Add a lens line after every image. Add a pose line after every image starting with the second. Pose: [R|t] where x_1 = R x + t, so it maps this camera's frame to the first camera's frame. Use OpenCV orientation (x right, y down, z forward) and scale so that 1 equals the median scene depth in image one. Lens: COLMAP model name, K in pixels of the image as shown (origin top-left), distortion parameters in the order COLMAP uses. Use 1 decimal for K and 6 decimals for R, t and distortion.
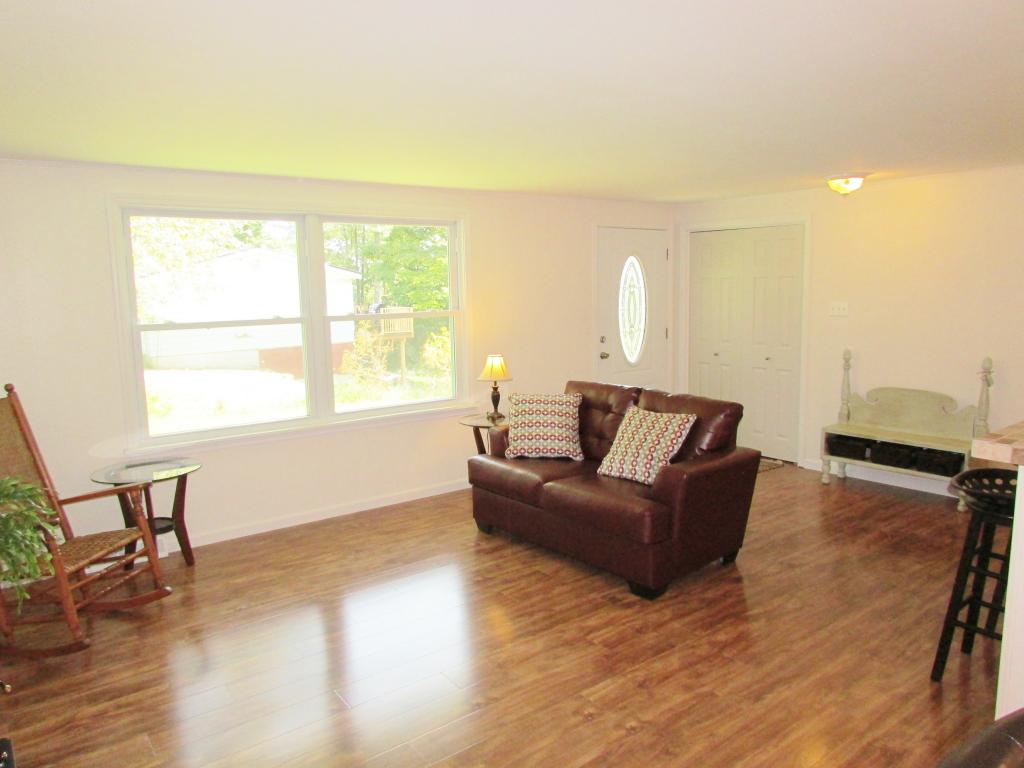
lens RADIAL K [[723.4, 0, 515.3], [0, 723.4, 389.3], [0, 0, 1]] dist [-0.000539, -0.000266]
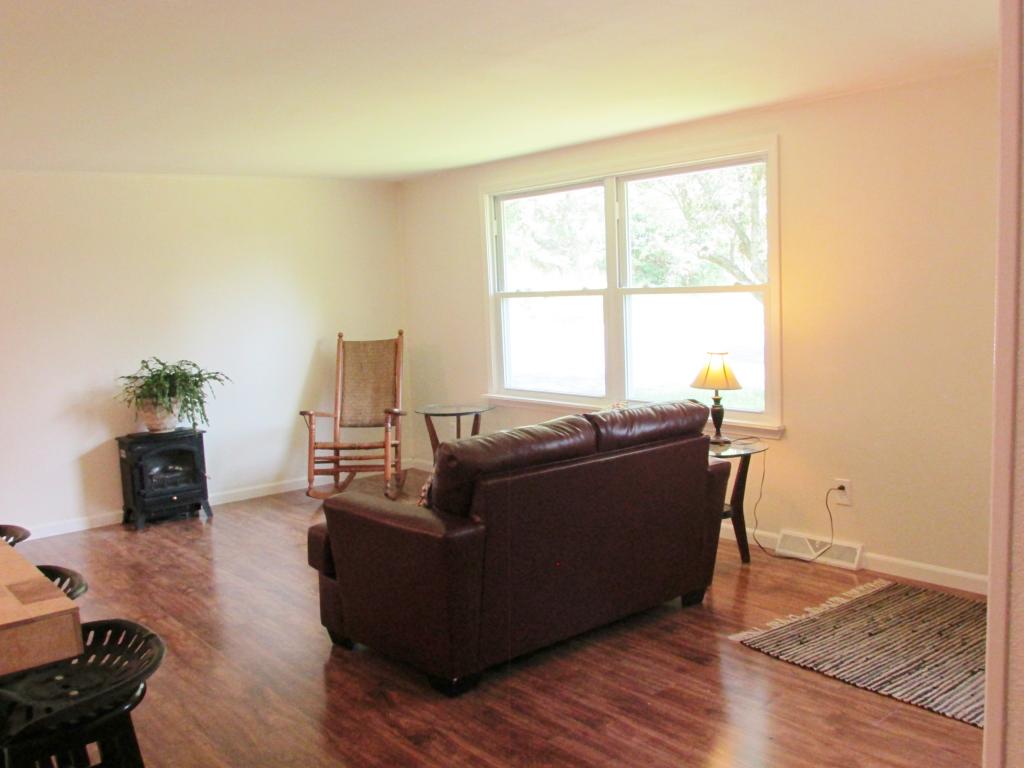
lens RADIAL K [[943.3, 0, 514.9], [0, 943.3, 381.7], [0, 0, 1]] dist [0.001864, 0.000000]
pose [[0.027933, 0.112897, -0.993214, 1.015502], [-0.107791, 0.988148, 0.109290, -0.113481], [0.993781, 0.104007, 0.039771, 0.949965]]
